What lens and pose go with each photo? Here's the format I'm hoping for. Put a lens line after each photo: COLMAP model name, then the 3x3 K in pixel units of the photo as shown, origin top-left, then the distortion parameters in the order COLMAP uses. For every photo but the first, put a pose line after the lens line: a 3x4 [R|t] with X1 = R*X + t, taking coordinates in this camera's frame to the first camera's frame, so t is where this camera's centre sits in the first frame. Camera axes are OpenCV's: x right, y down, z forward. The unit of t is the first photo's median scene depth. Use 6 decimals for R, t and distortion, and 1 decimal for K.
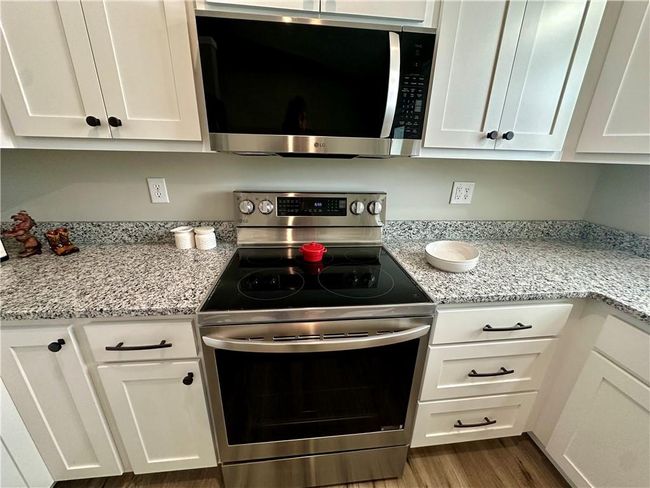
lens RADIAL K [[260.6, 0, 327.1], [0, 260.6, 244.4], [0, 0, 1]] dist [-0.003434, 0.001169]
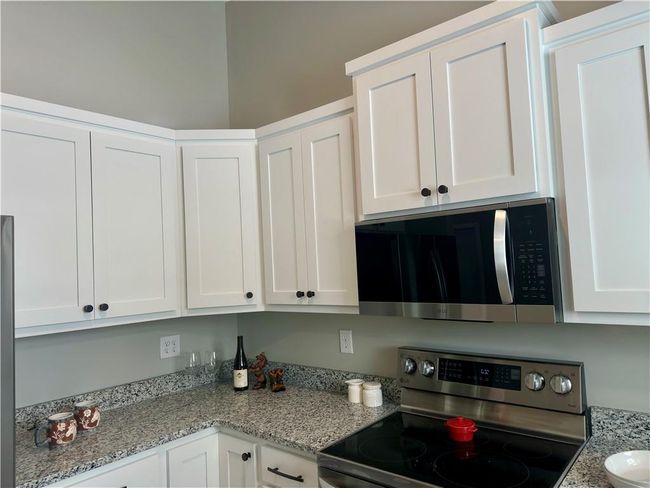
lens RADIAL K [[458.8, 0, 325.4], [0, 458.8, 243.5], [0, 0, 1]] dist [0.023023, -0.016116]
pose [[0.691296, -0.094887, -0.716314, 0.750941], [-0.179507, 0.937710, -0.297452, -0.010766], [0.699919, 0.334211, 0.631202, -0.422773]]
